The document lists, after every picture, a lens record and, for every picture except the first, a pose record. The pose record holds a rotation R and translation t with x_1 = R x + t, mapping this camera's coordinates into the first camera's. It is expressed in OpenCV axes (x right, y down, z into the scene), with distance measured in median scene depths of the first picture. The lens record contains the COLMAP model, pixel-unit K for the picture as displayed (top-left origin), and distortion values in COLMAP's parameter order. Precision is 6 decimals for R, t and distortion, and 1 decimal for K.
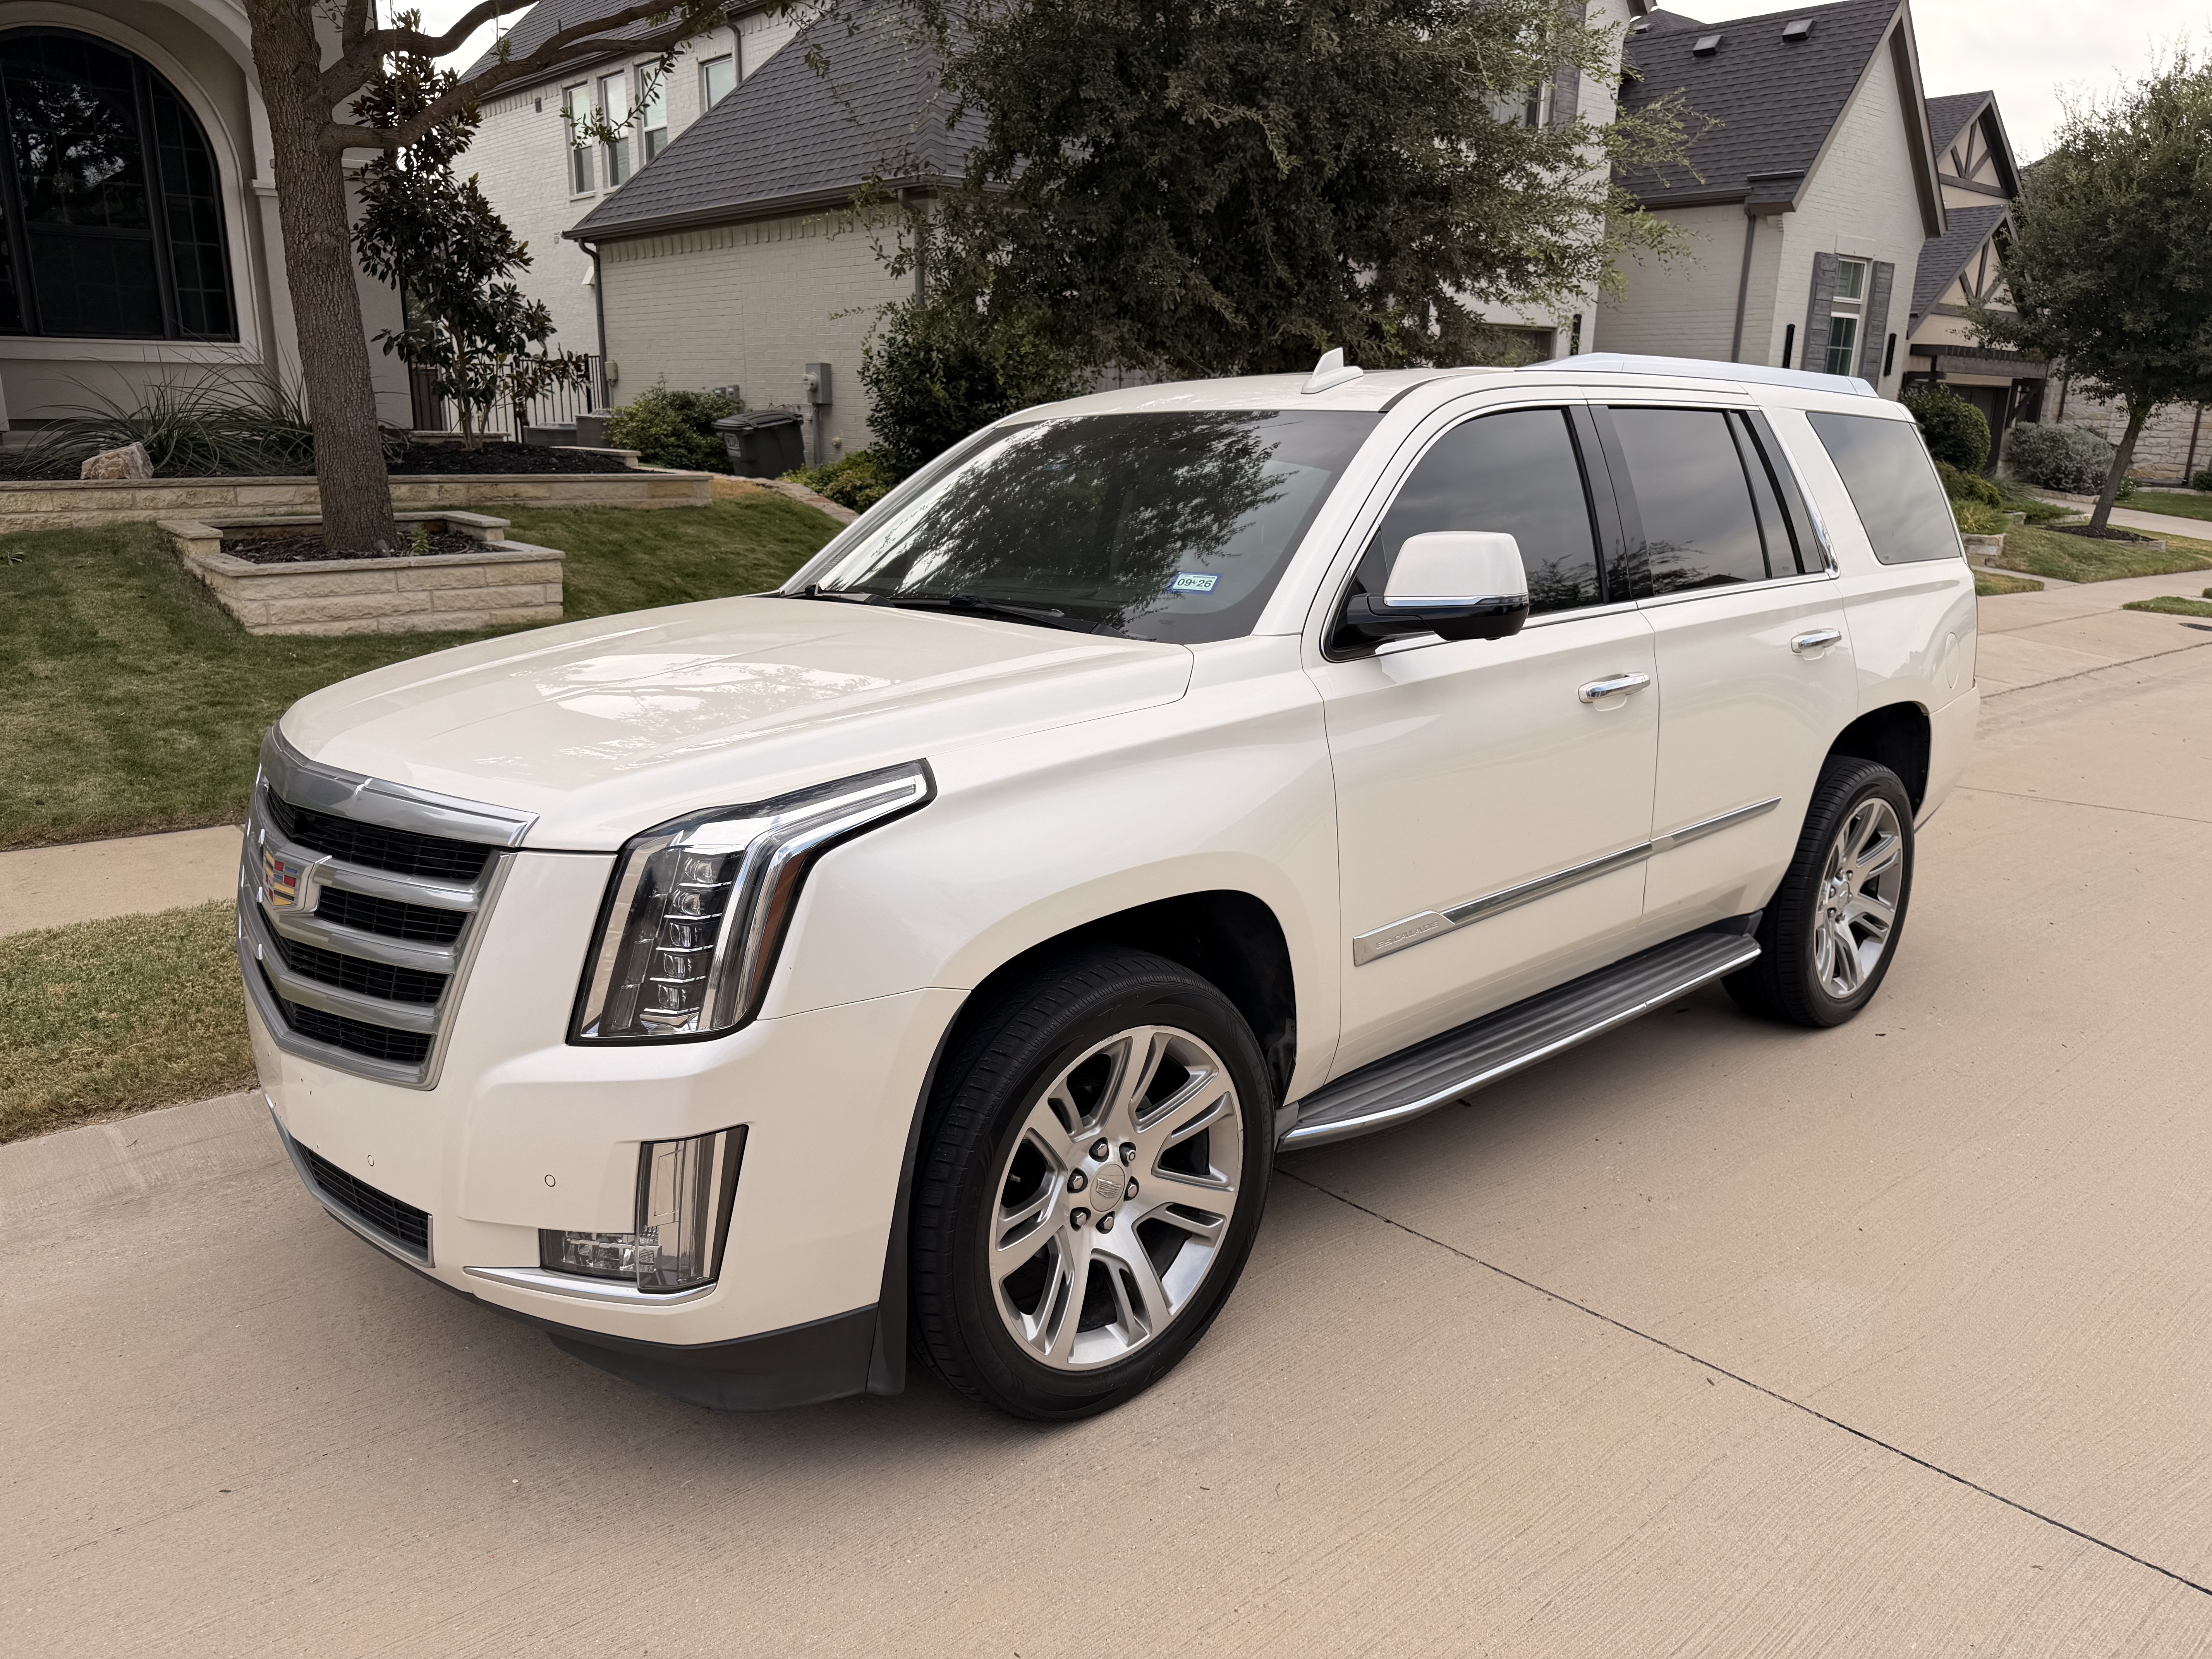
lens RADIAL K [[1565.6, 0, 1105.1], [0, 1565.6, 831.2], [0, 0, 1]] dist [0.029177, -0.040906]
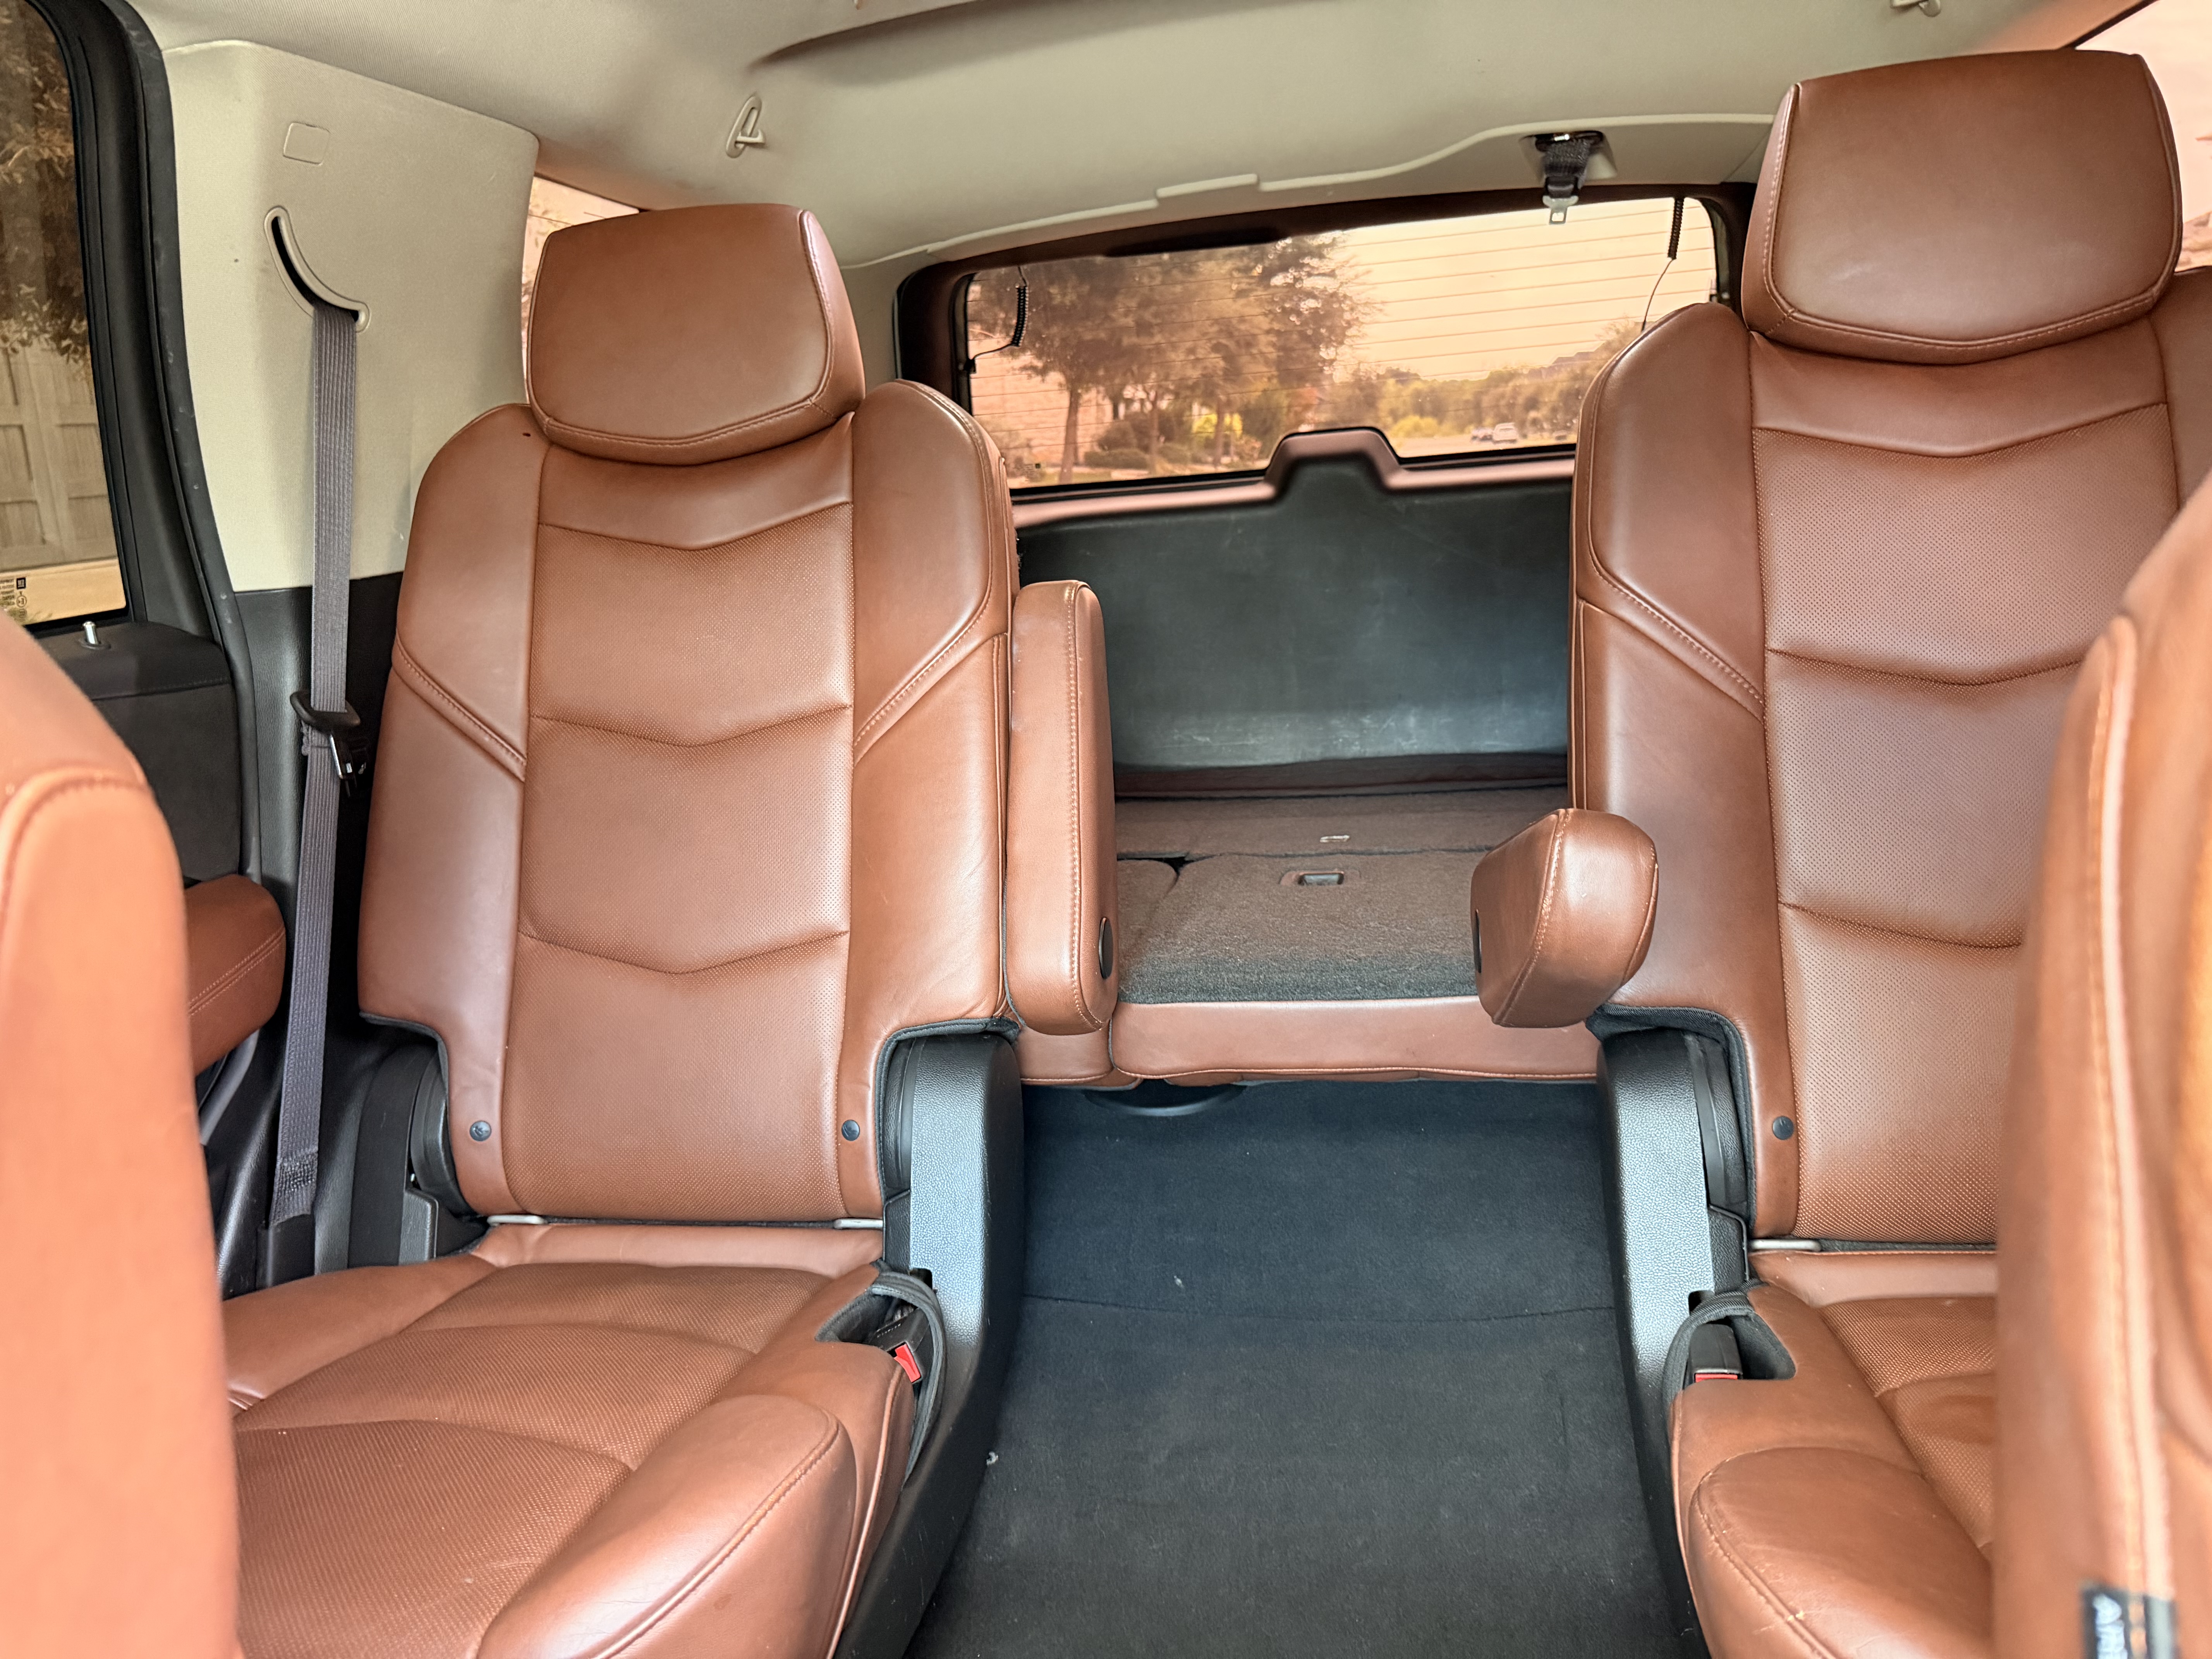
lens RADIAL K [[1565.6, 0, 1112.0], [0, 1565.6, 837.1], [0, 0, 1]] dist [0.029177, -0.040906]
pose [[0.786949, -0.205401, 0.581826, 0.075148], [0.214068, 0.975282, 0.054763, -0.094013], [-0.578693, 0.081454, 0.811467, 0.521103]]
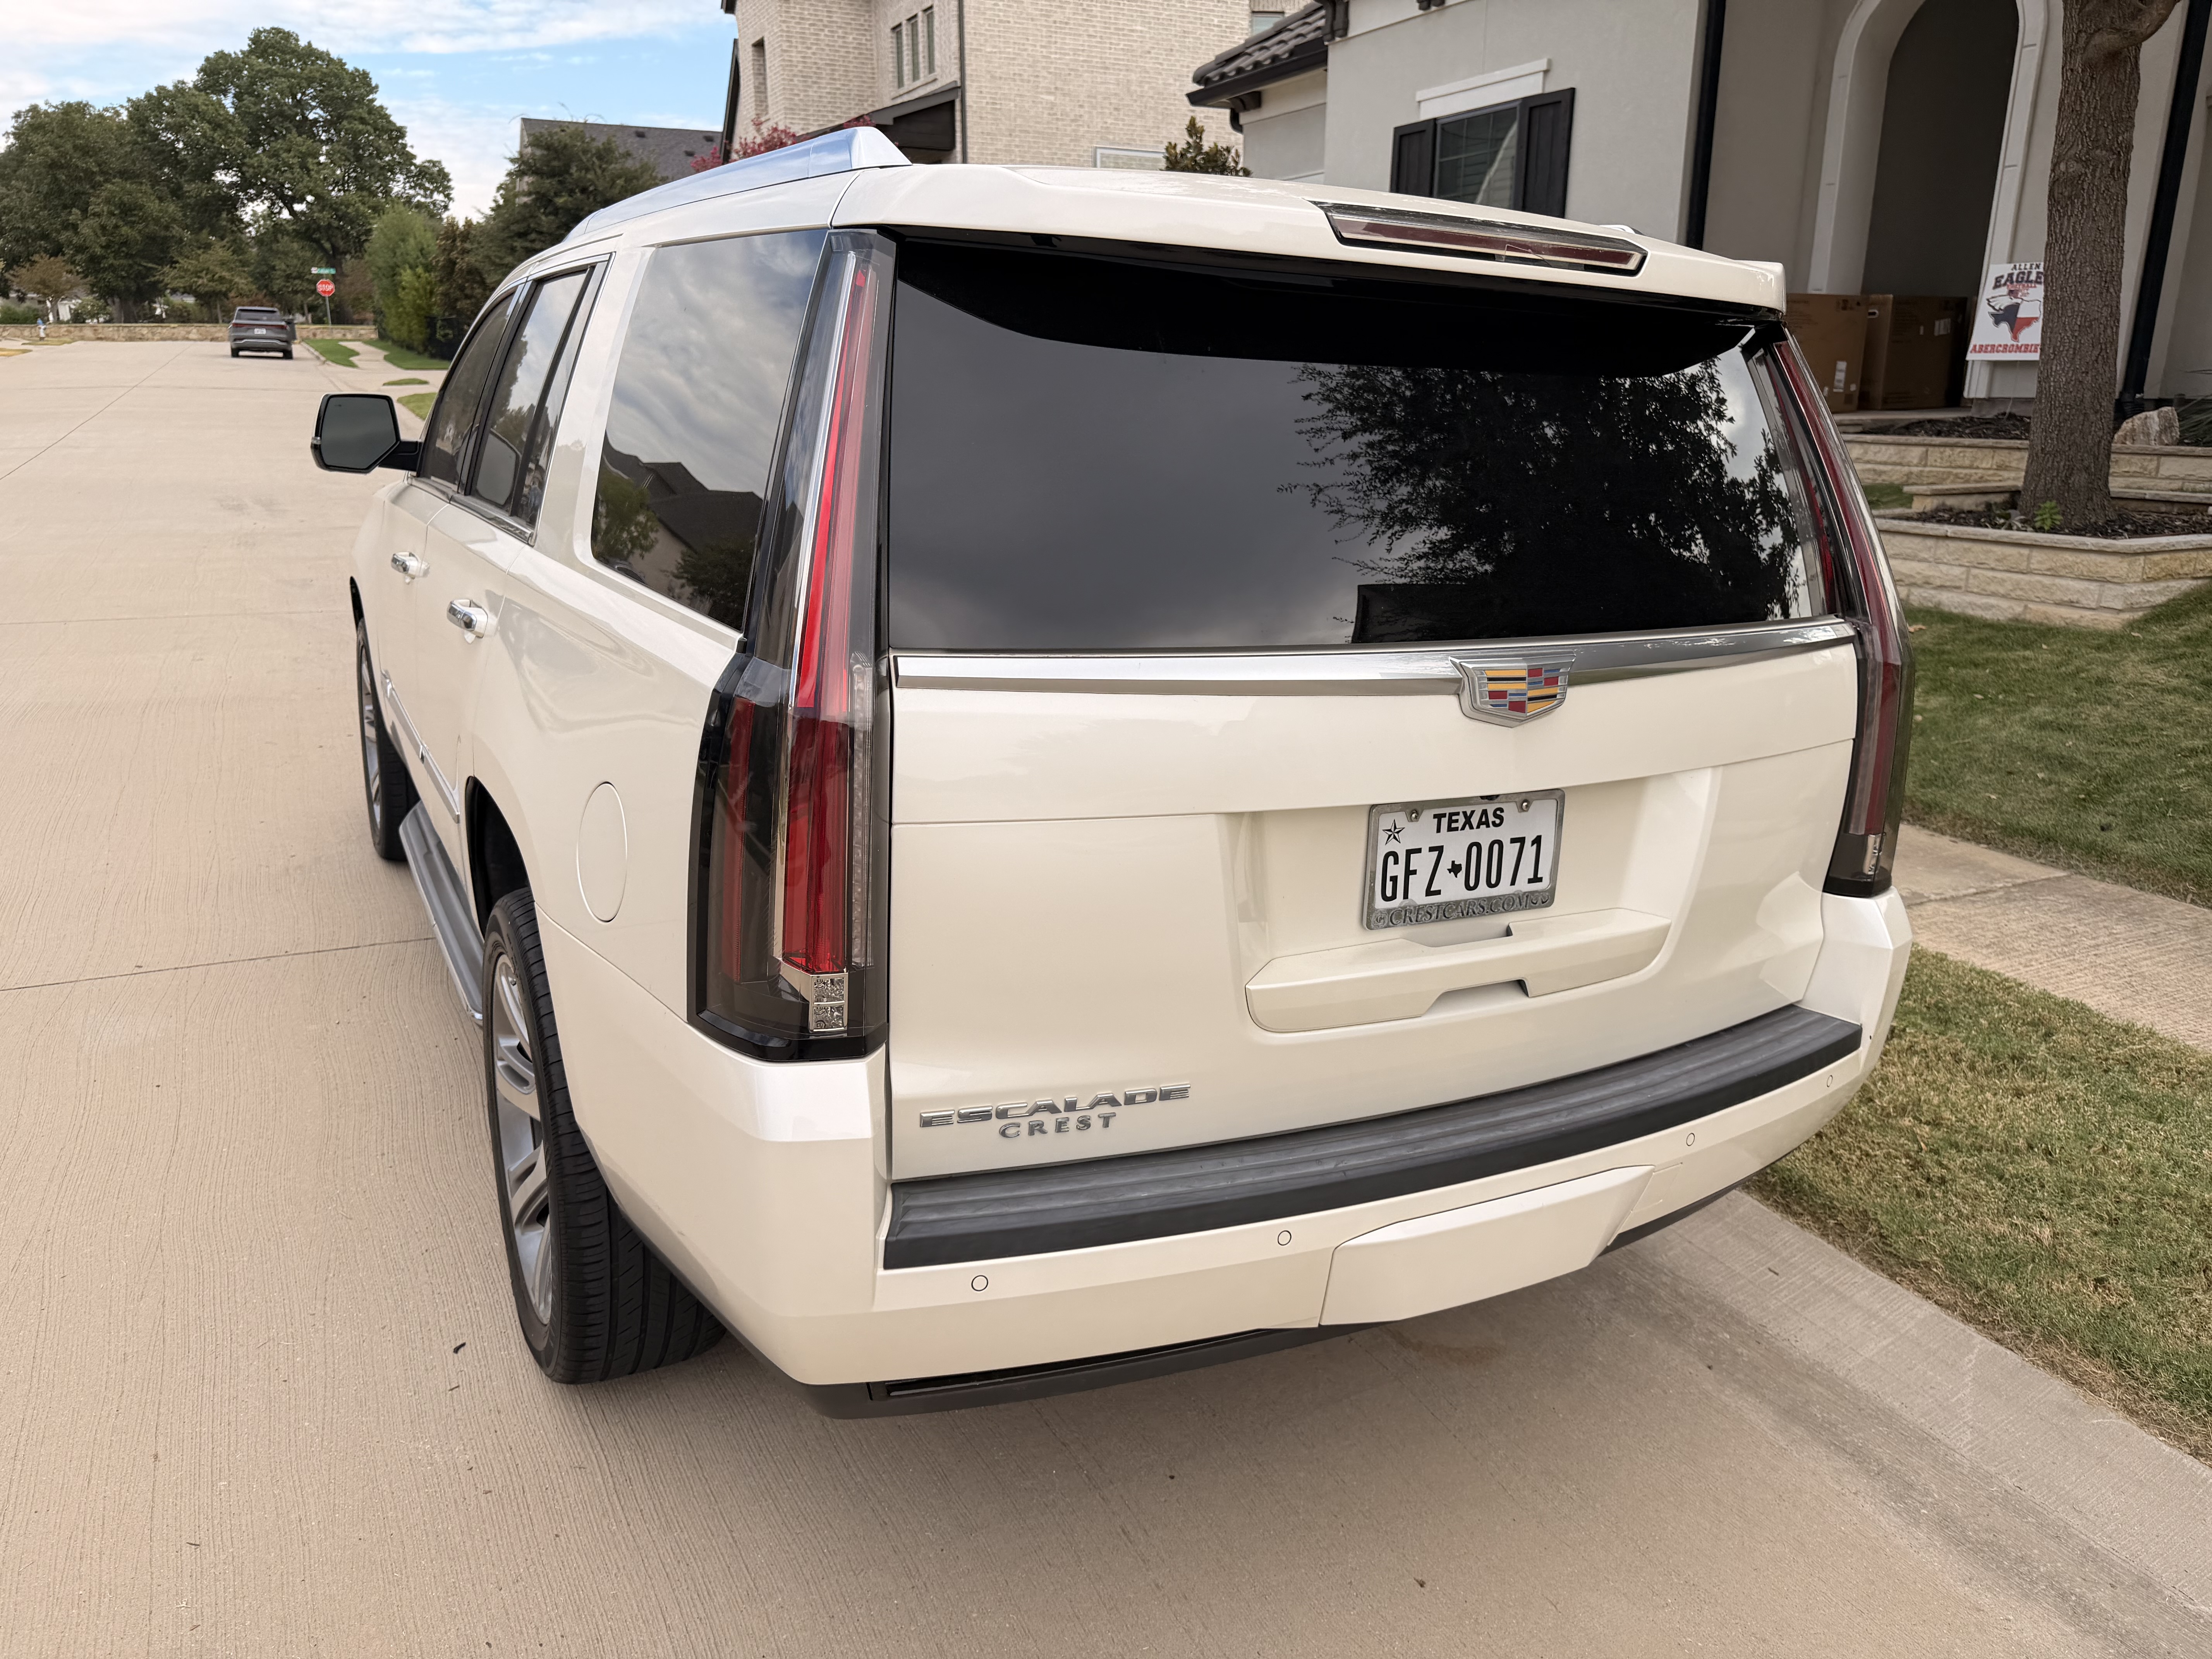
lens RADIAL K [[1565.6, 0, 1094.5], [0, 1565.6, 821.1], [0, 0, 1]] dist [0.029177, -0.040906]
pose [[-0.254726, 0.247180, -0.934889, 0.541575], [-0.262856, 0.912679, 0.312927, -0.168659], [0.930603, 0.325452, -0.167511, 0.734271]]
